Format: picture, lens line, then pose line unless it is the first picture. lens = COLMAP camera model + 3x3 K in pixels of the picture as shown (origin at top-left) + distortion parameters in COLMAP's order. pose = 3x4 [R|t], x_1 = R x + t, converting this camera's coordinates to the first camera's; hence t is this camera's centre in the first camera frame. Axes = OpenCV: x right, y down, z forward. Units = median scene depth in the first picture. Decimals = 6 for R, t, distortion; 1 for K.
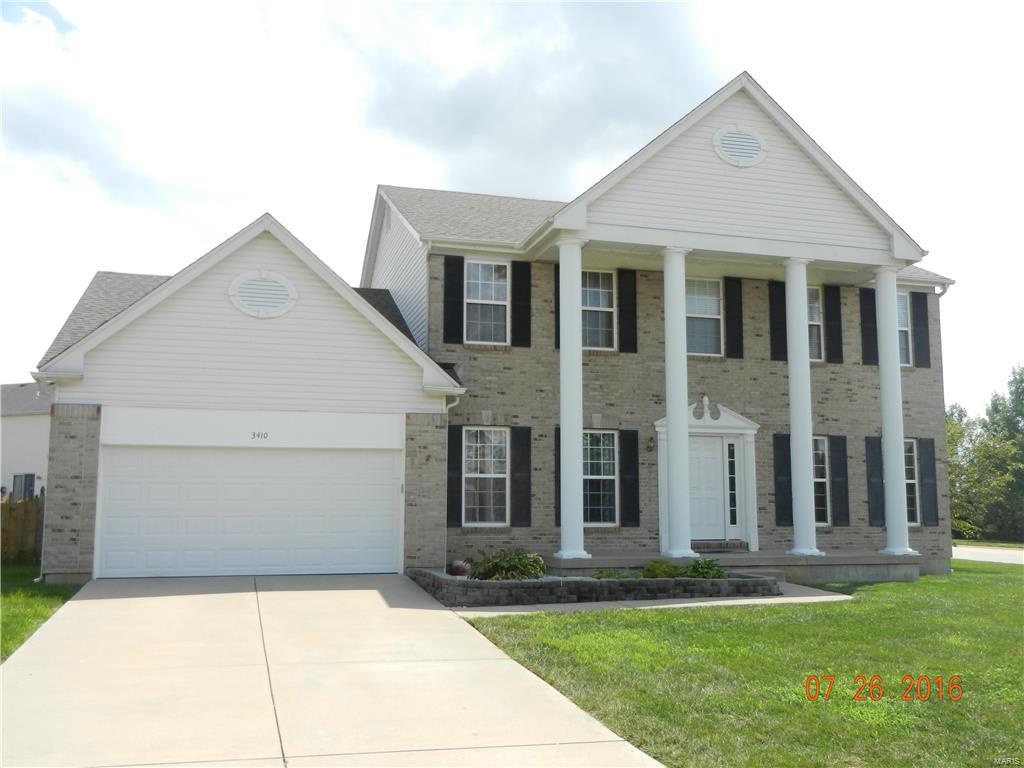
lens RADIAL K [[982.1, 0, 515.8], [0, 982.1, 375.7], [0, 0, 1]] dist [-0.006858, 0.000000]
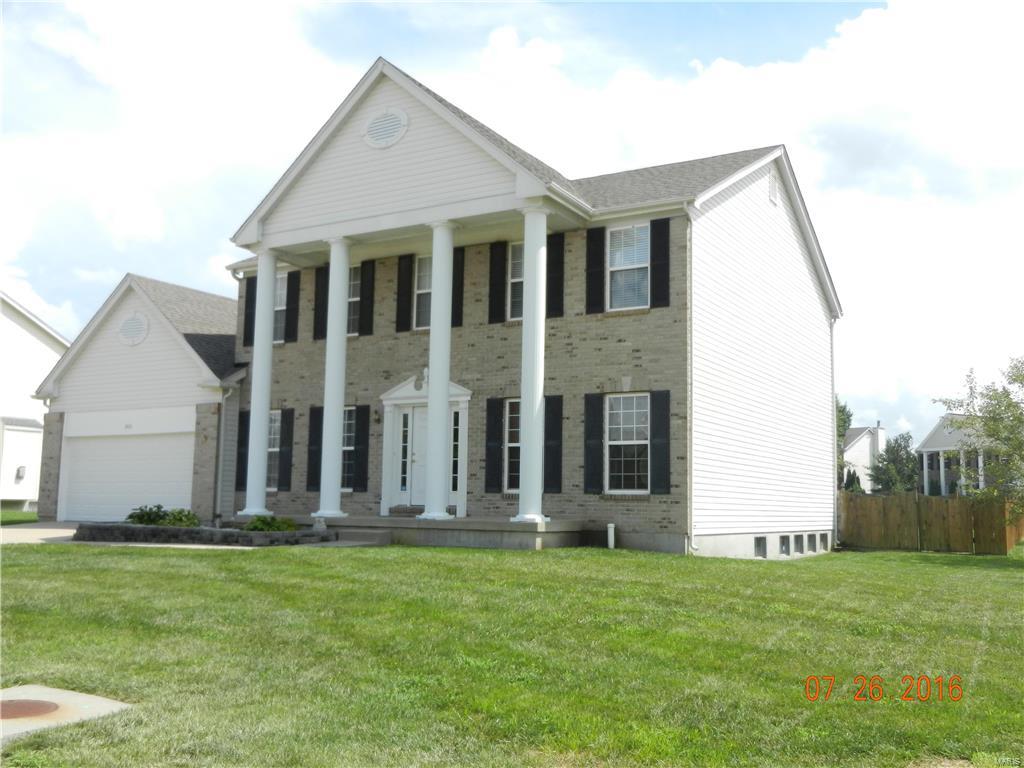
lens RADIAL K [[982.1, 0, 513.0], [0, 982.1, 373.8], [0, 0, 1]] dist [-0.006858, 0.000000]
pose [[0.685976, -0.087368, -0.722360, 1.048712], [0.089853, 0.995338, -0.035057, 0.075214], [0.722055, -0.040857, 0.690628, 0.361722]]
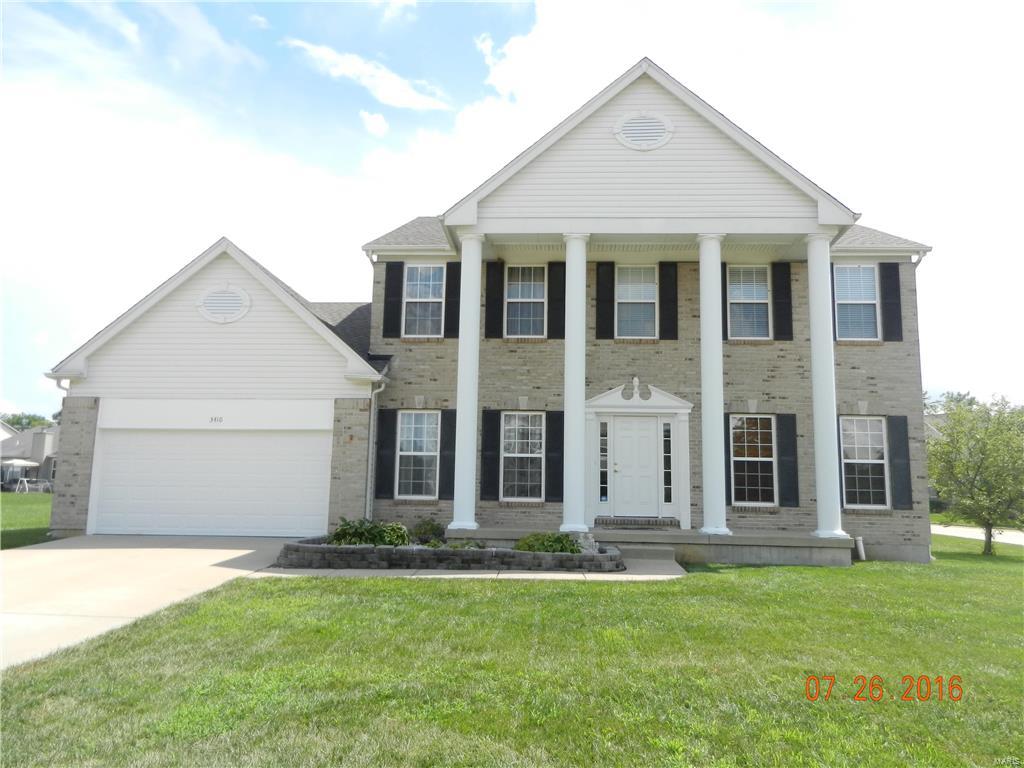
lens RADIAL K [[762.4, 0, 513.7], [0, 762.4, 376.0], [0, 0, 1]] dist [0.012945, 0.009788]
pose [[0.941860, -0.037462, -0.333910, 0.354557], [0.030137, 0.999179, -0.027091, 0.038736], [0.334650, 0.015453, 0.942216, 0.206937]]
